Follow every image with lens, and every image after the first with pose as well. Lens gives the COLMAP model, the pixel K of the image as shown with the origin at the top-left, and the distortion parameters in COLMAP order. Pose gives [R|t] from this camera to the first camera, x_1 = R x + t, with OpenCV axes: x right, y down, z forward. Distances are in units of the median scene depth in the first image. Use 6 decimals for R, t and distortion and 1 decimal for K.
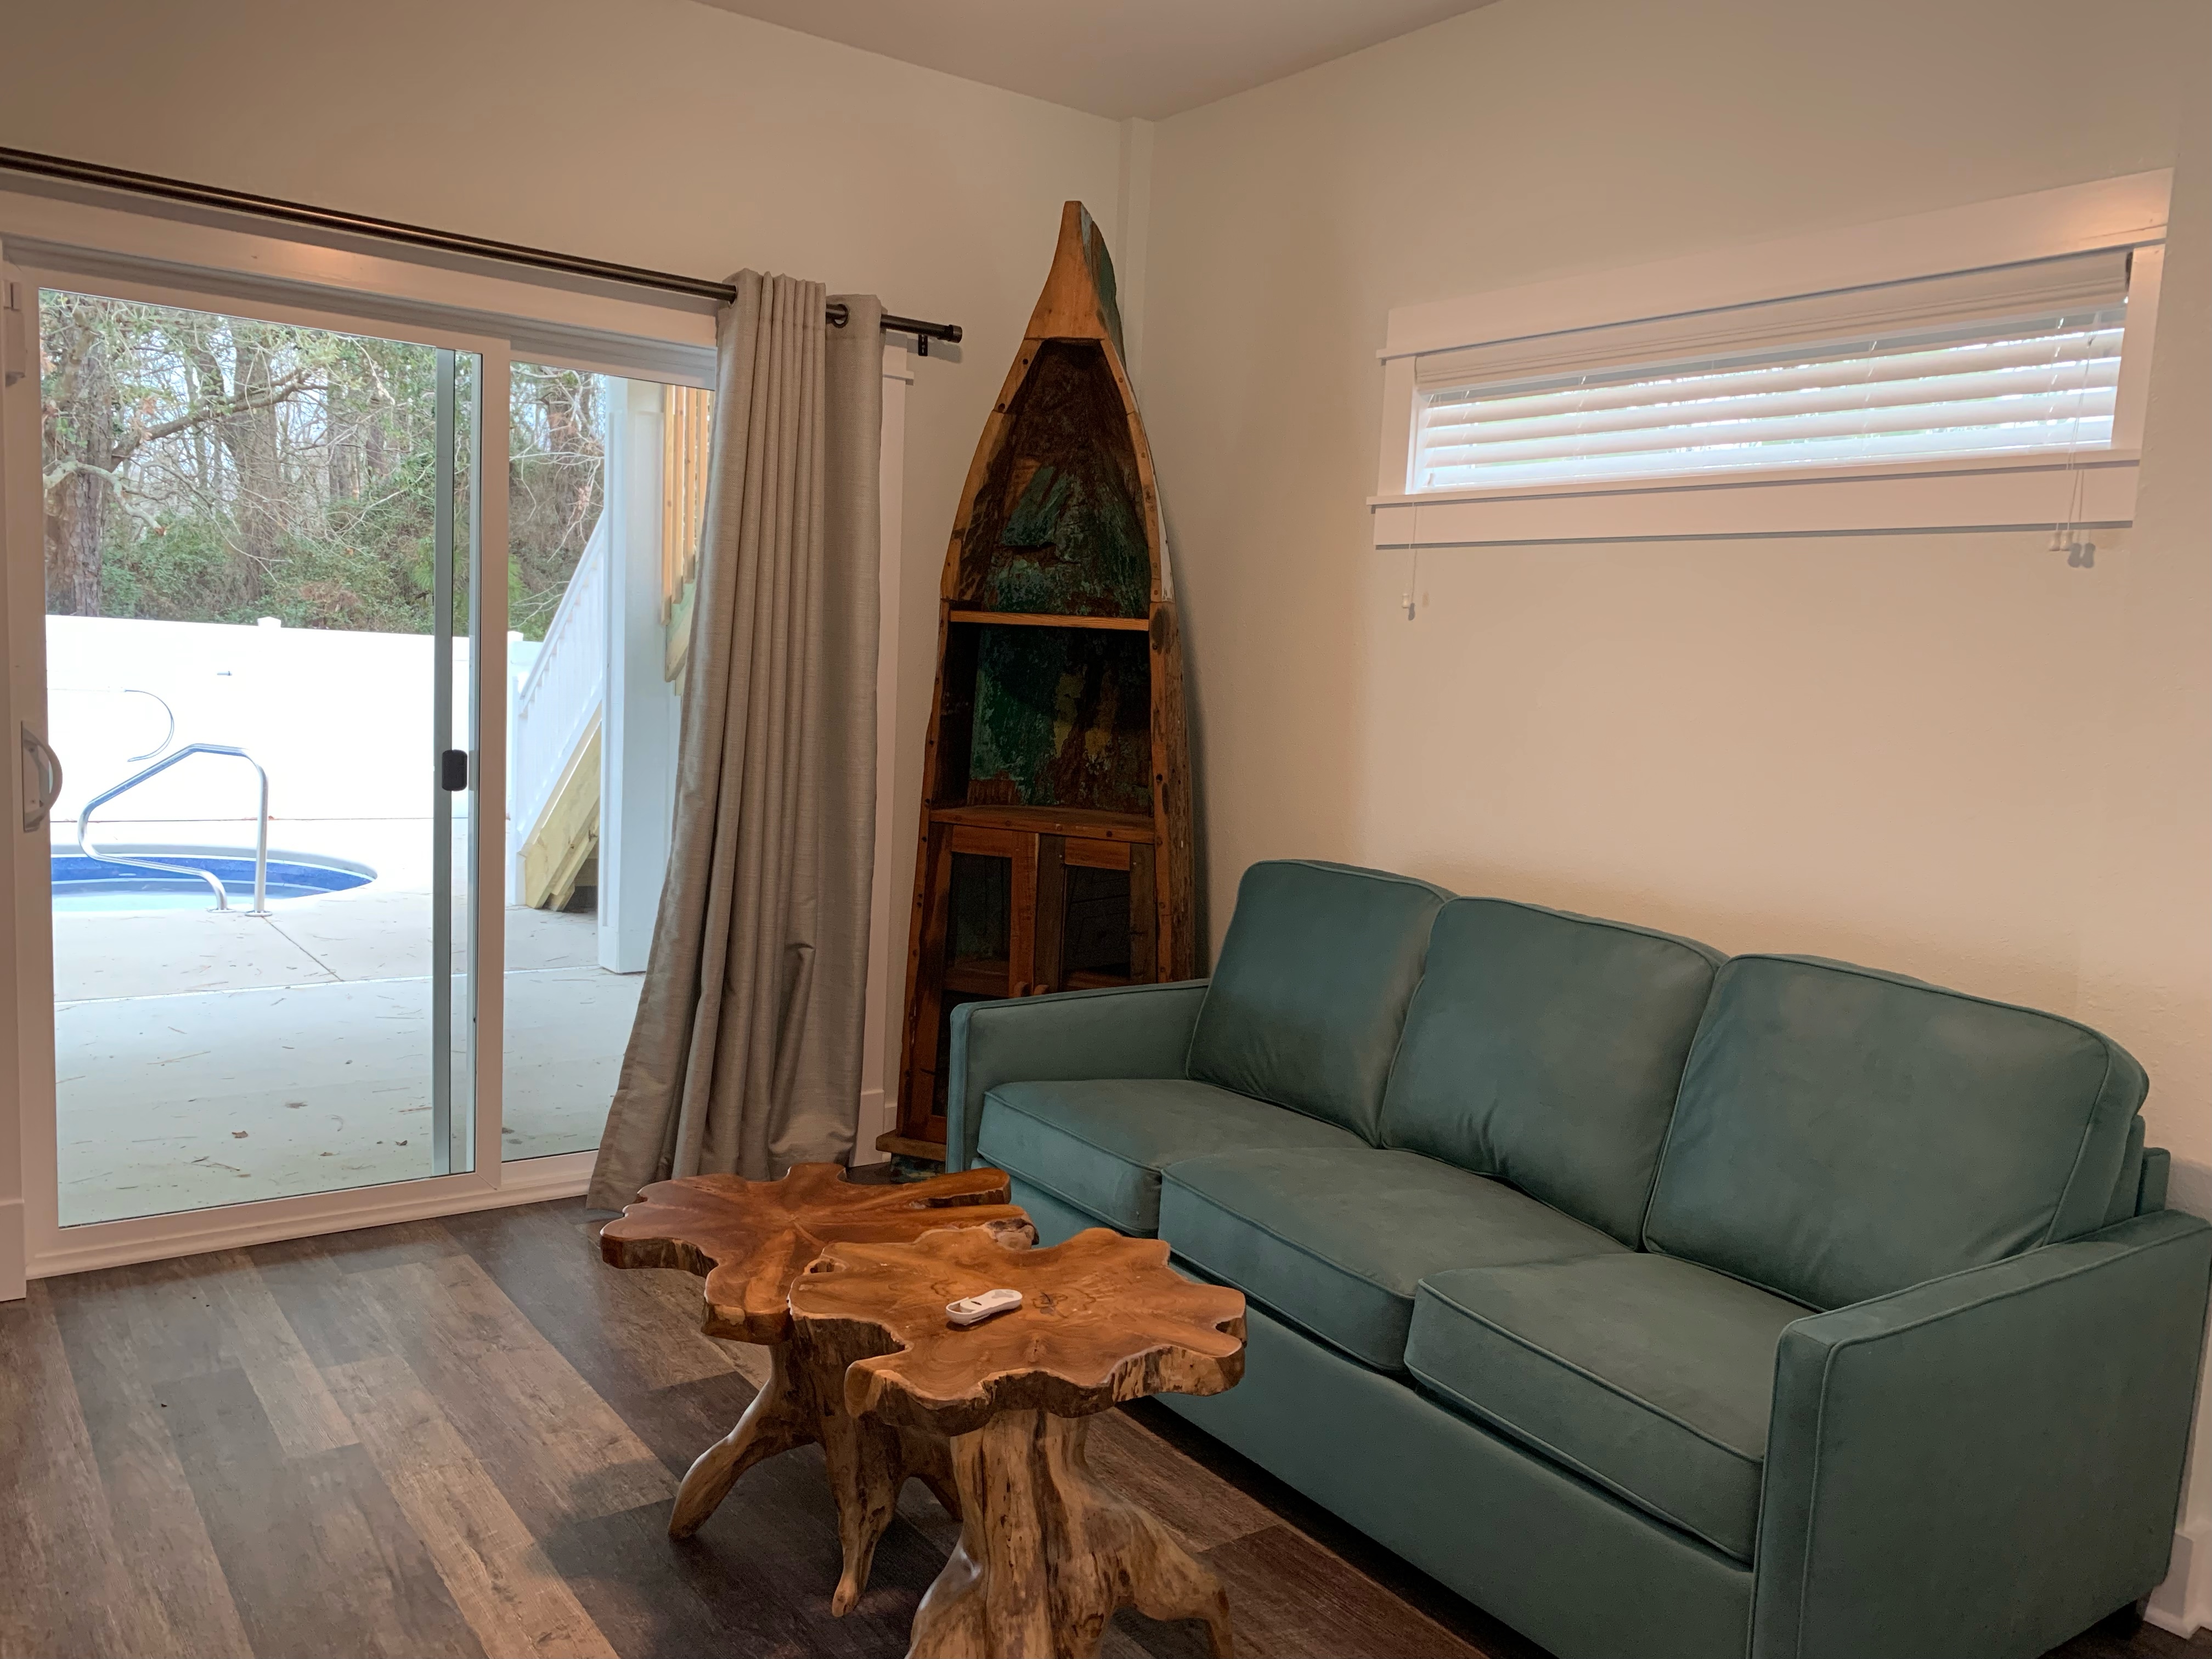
lens RADIAL K [[1687.2, 0, 1106.0], [0, 1687.2, 864.4], [0, 0, 1]] dist [0.074619, -0.151776]
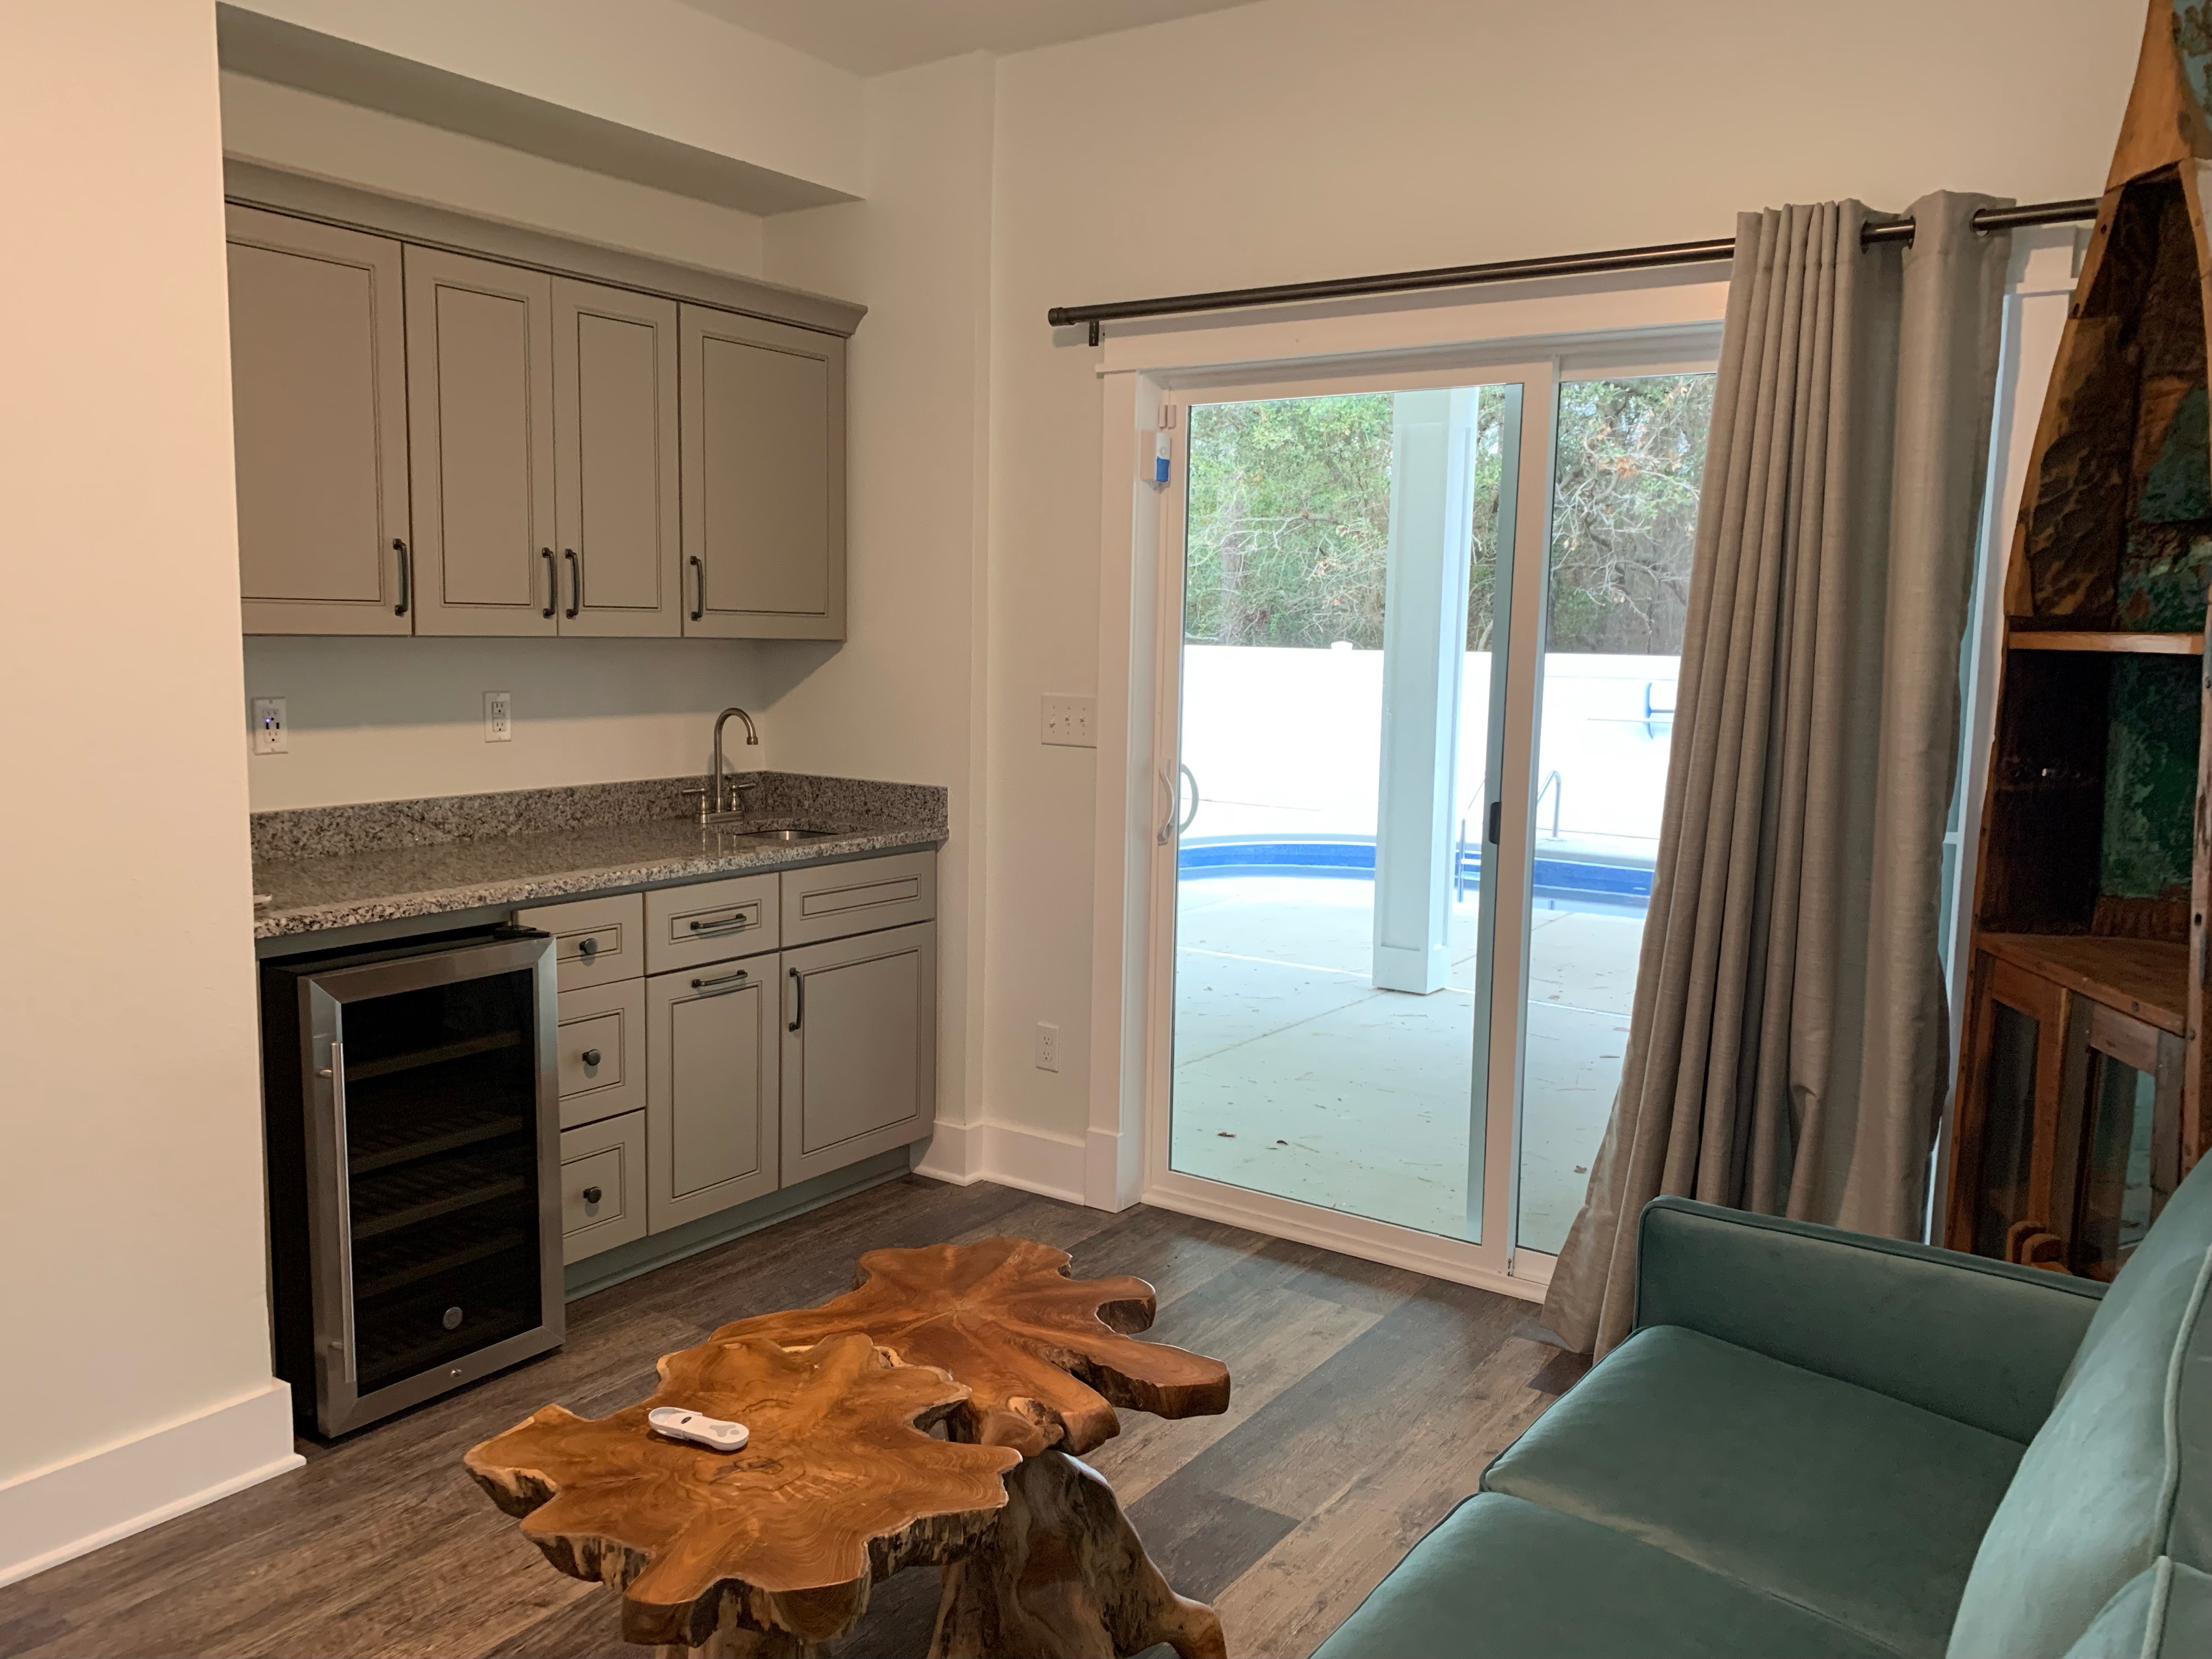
lens RADIAL K [[1697.5, 0, 1106.0], [0, 1697.5, 829.5], [0, 0, 1]] dist [0.043291, -0.046874]
pose [[0.318536, 0.072399, -0.945142, 0.449175], [-0.117083, 0.992449, 0.036562, -0.059848], [0.940652, 0.099014, 0.324608, 0.482173]]
